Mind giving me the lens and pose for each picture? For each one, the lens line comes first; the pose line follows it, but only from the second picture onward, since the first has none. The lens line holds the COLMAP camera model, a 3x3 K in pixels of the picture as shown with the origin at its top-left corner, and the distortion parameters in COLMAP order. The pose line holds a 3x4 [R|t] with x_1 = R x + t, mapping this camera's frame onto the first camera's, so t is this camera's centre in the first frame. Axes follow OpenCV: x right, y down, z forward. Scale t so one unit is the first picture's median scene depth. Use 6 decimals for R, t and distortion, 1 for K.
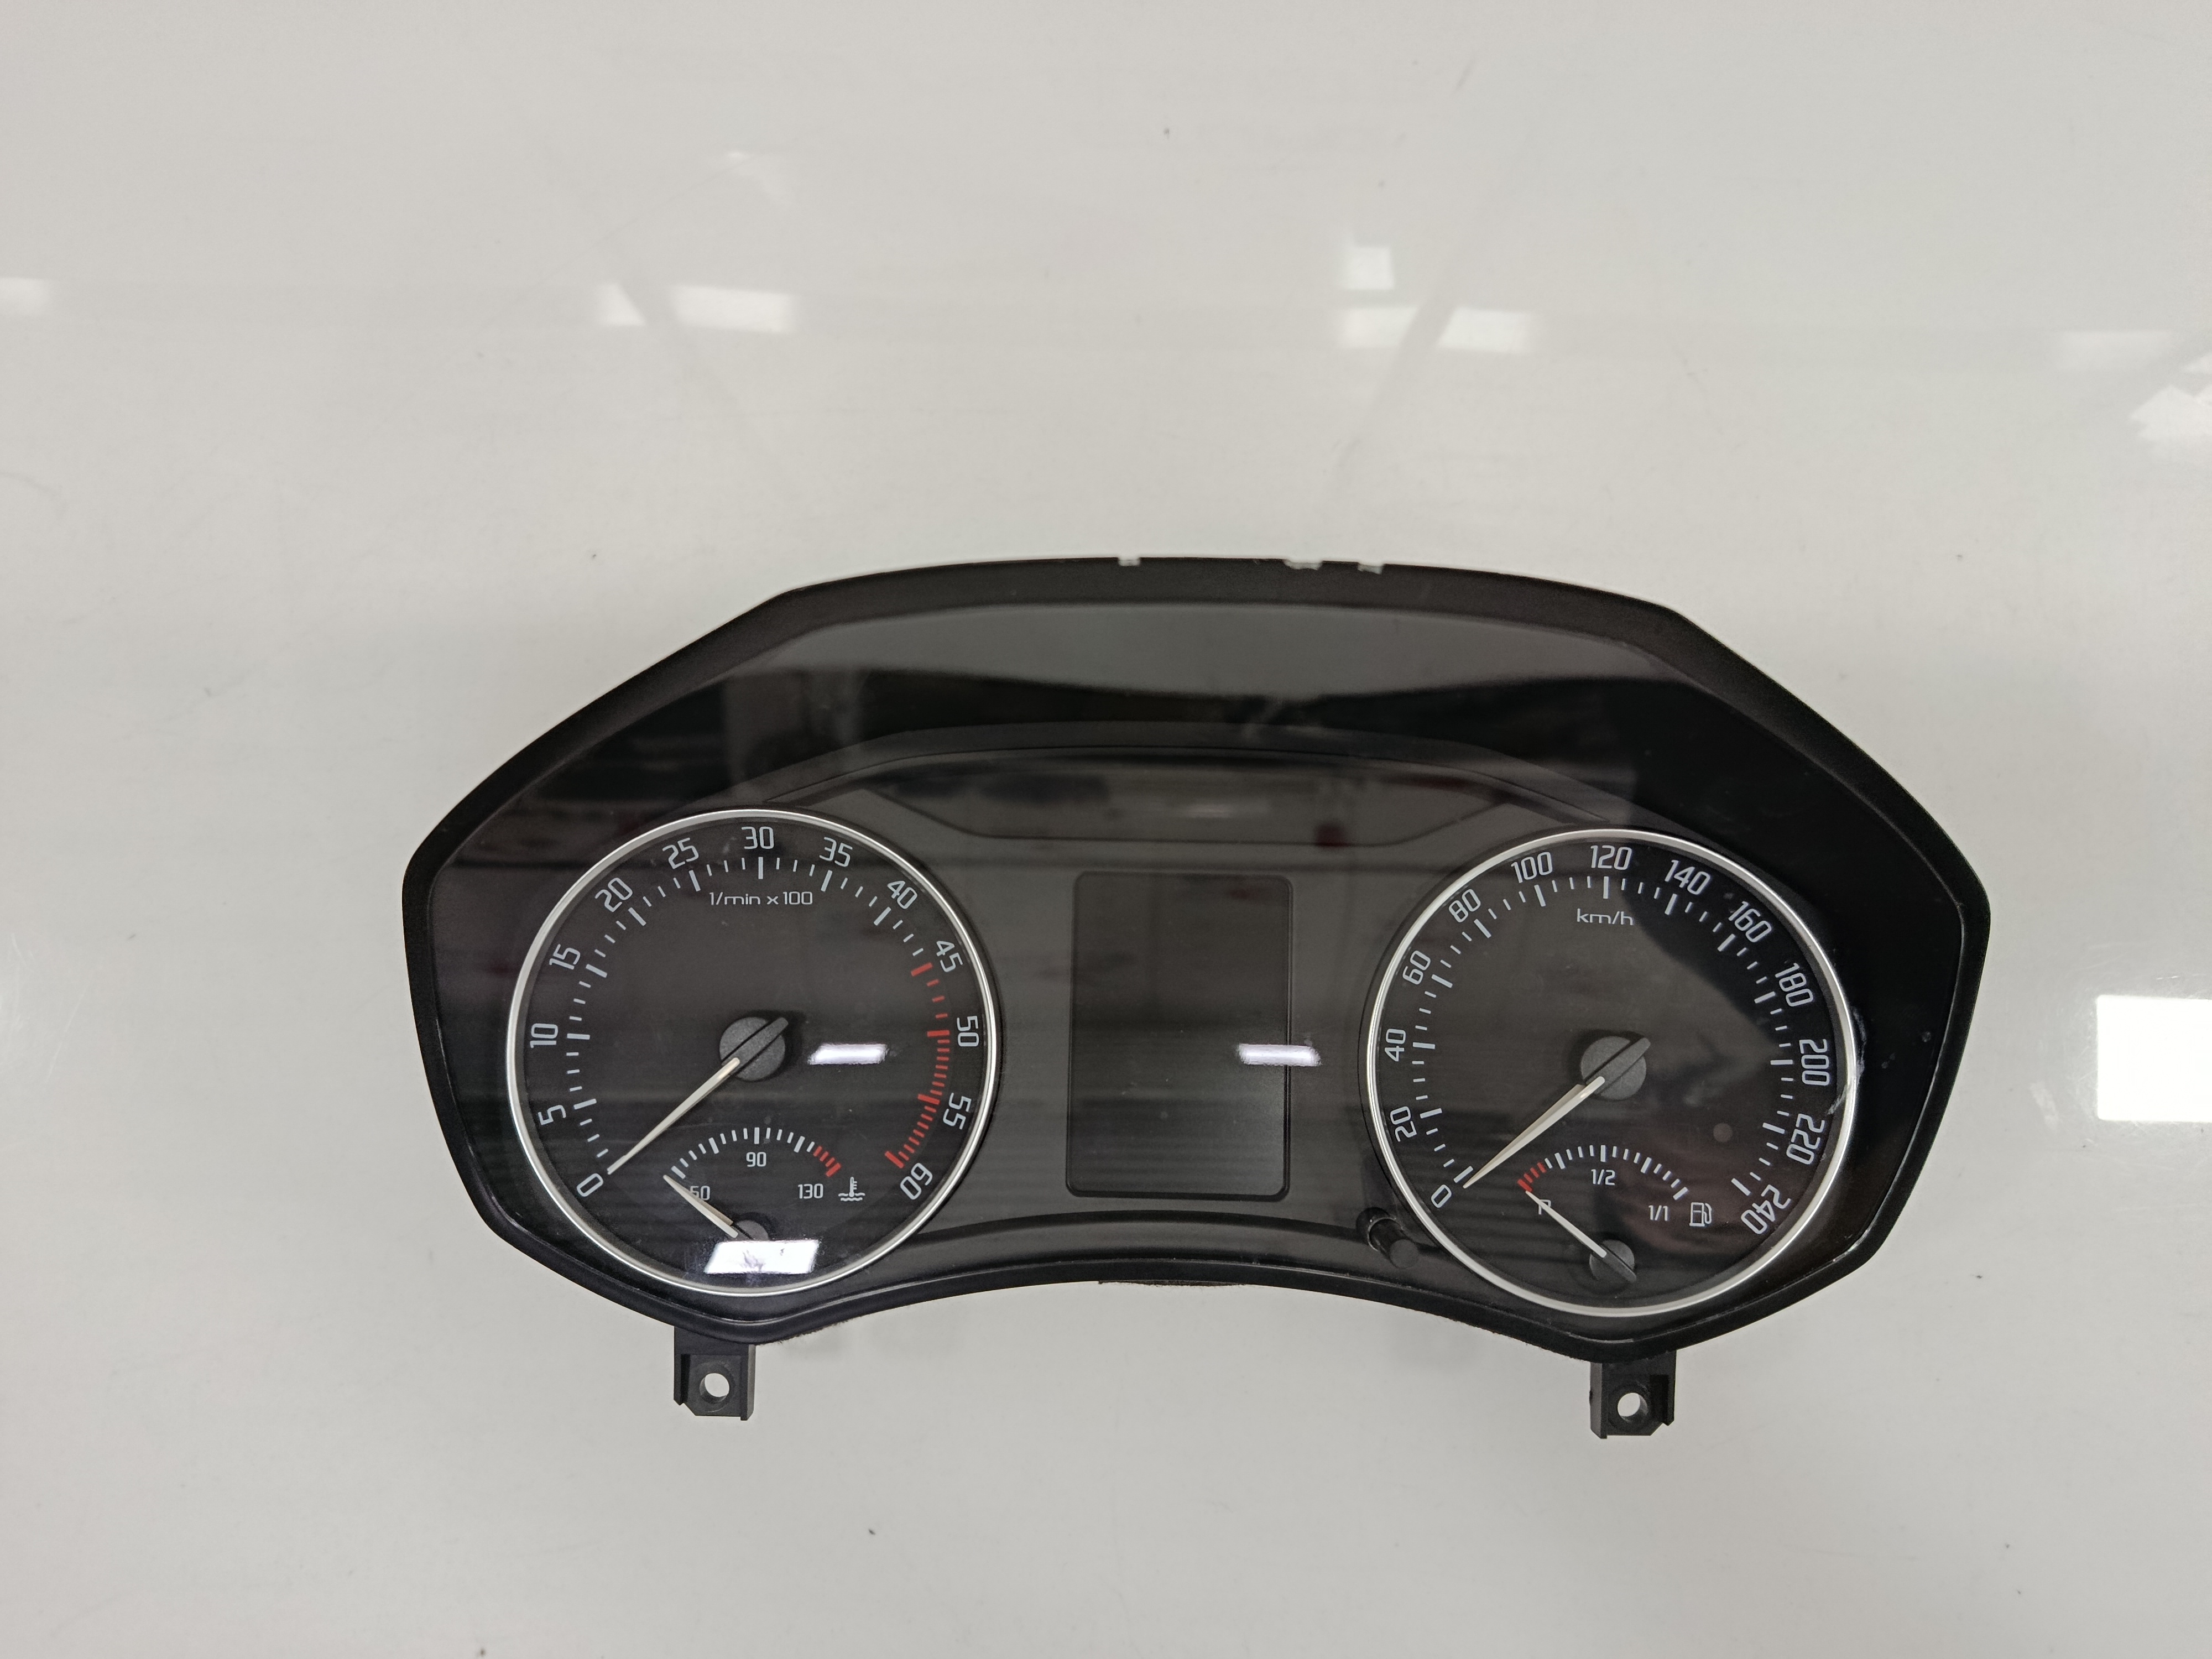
lens RADIAL K [[1513.2, 0, 1106.0], [0, 1513.2, 829.5], [0, 0, 1]] dist [0.080140, -0.240280]
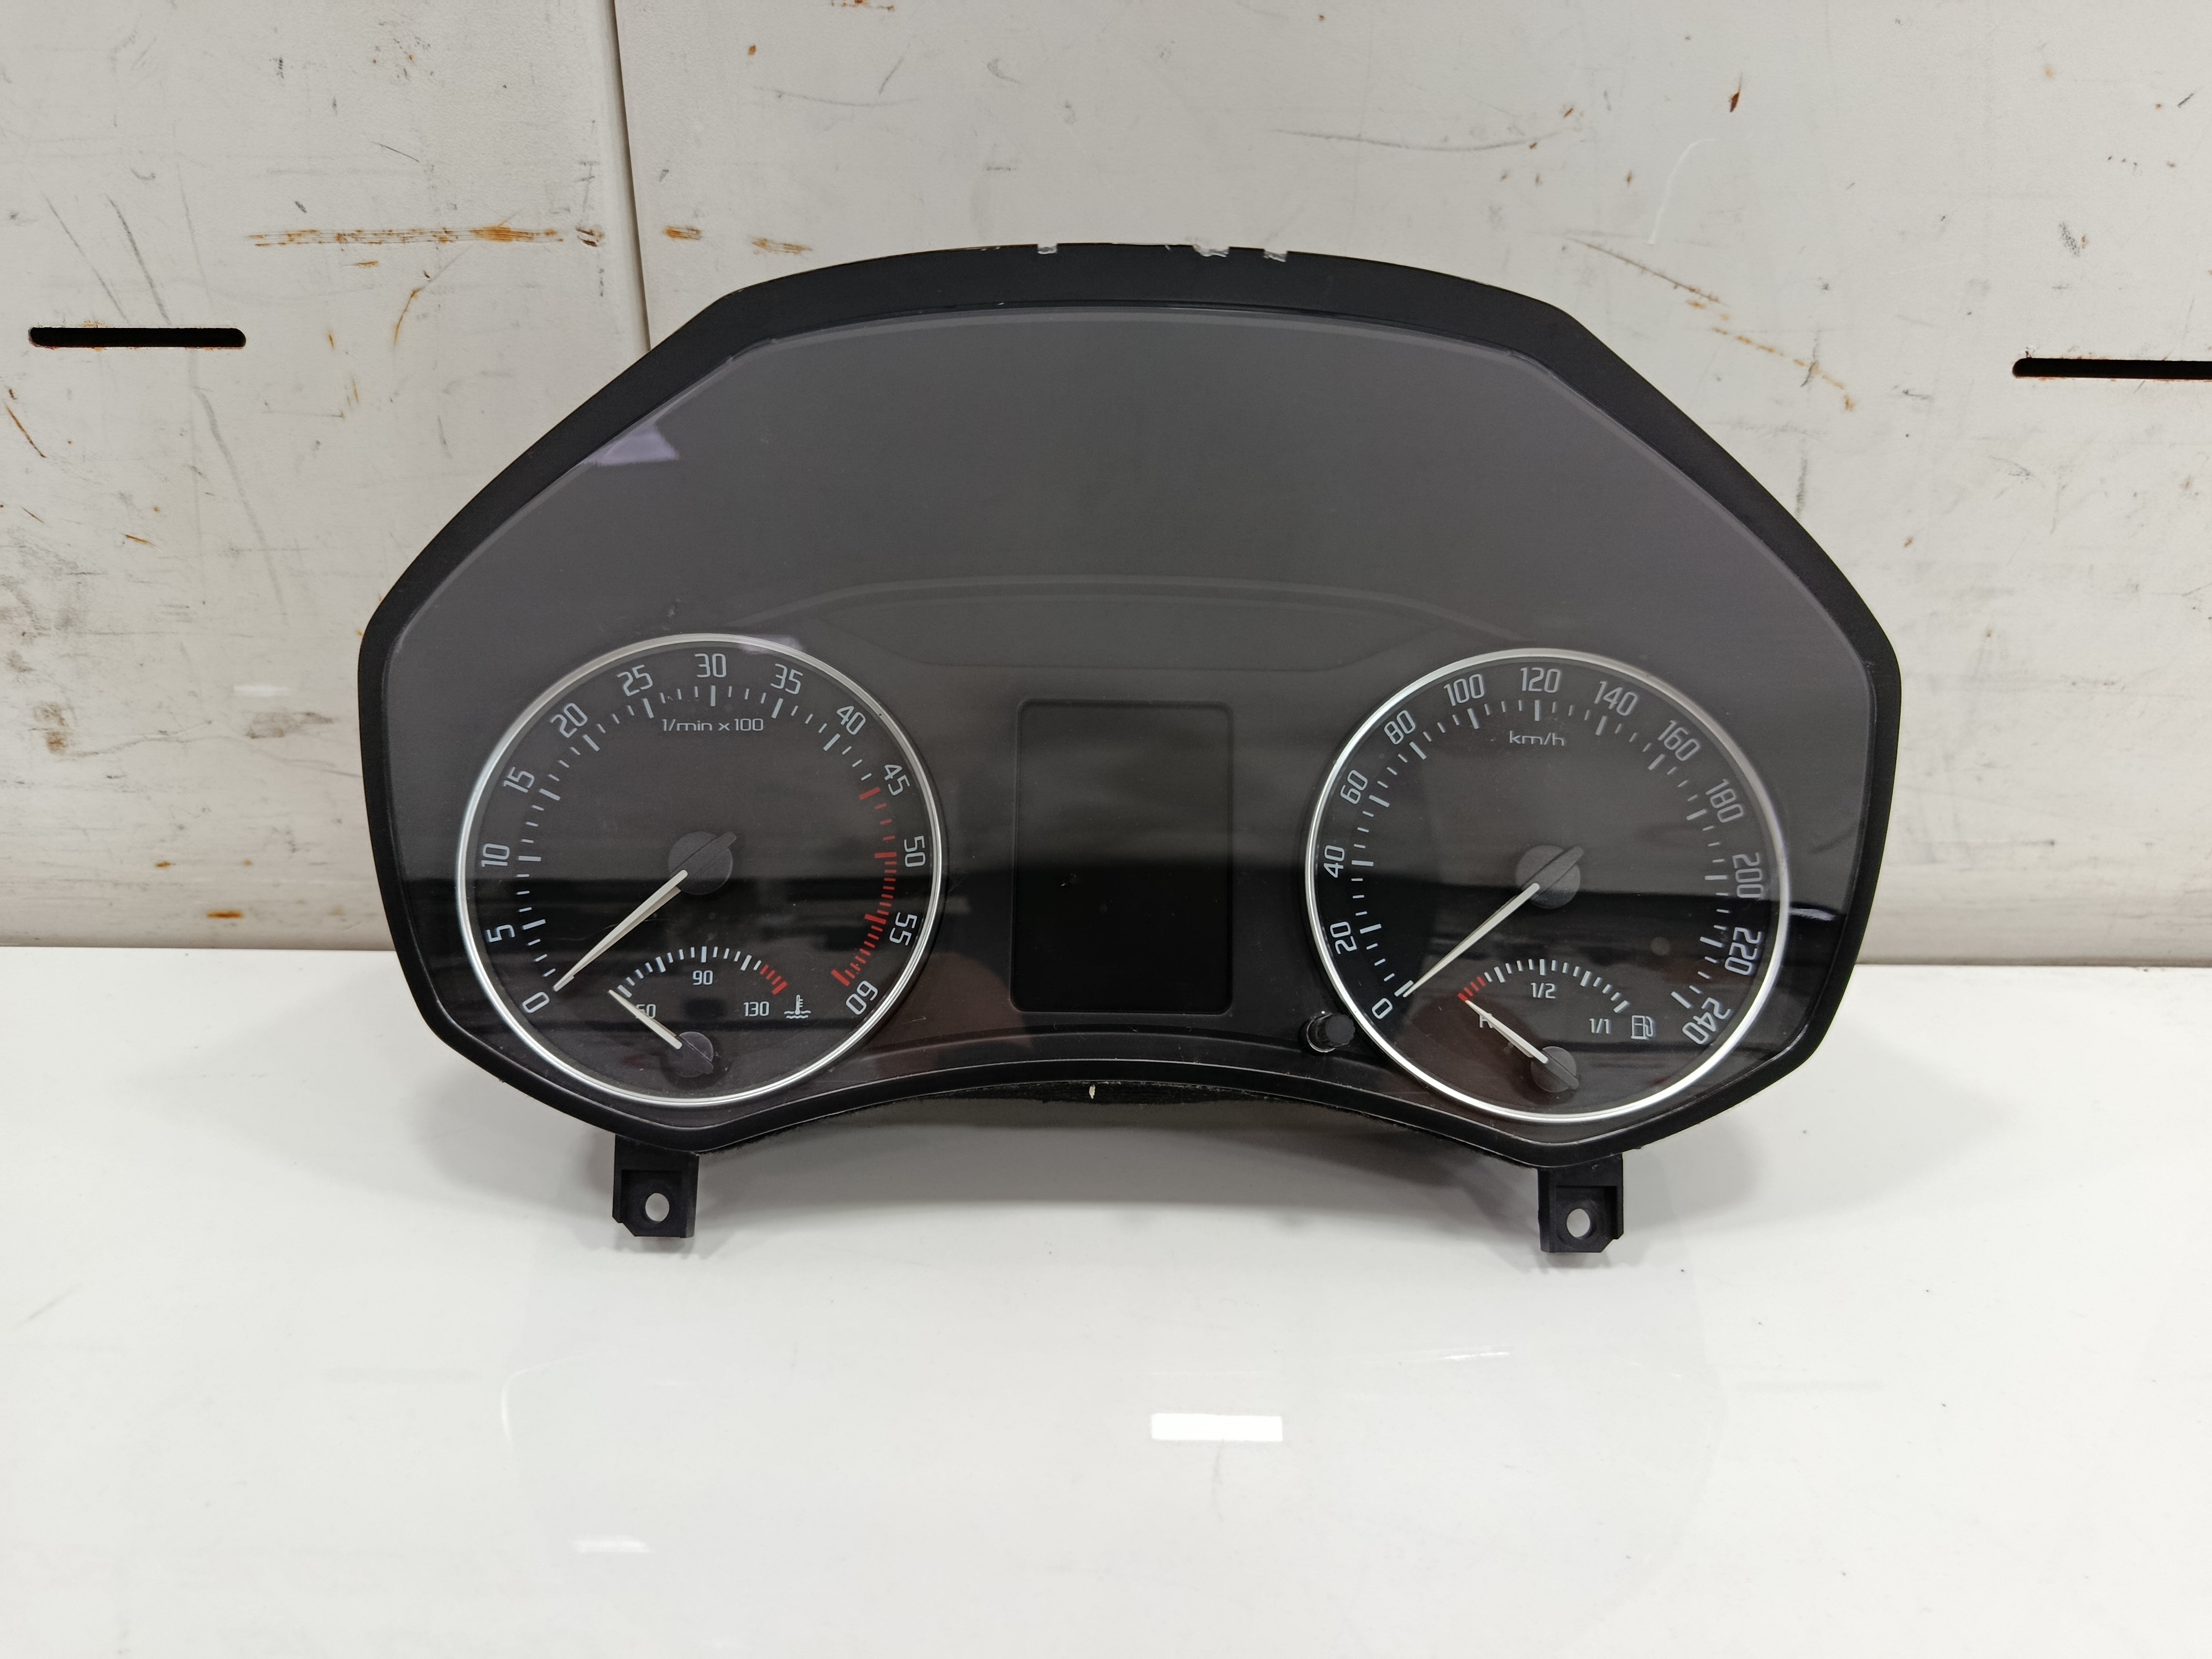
lens RADIAL K [[1513.2, 0, 1106.0], [0, 1513.2, 829.5], [0, 0, 1]] dist [0.080140, -0.240280]
pose [[0.999982, -0.004455, 0.004012, 0.033338], [0.004833, 0.994976, -0.100000, 0.221021], [-0.003546, 0.100018, 0.994979, -0.011974]]
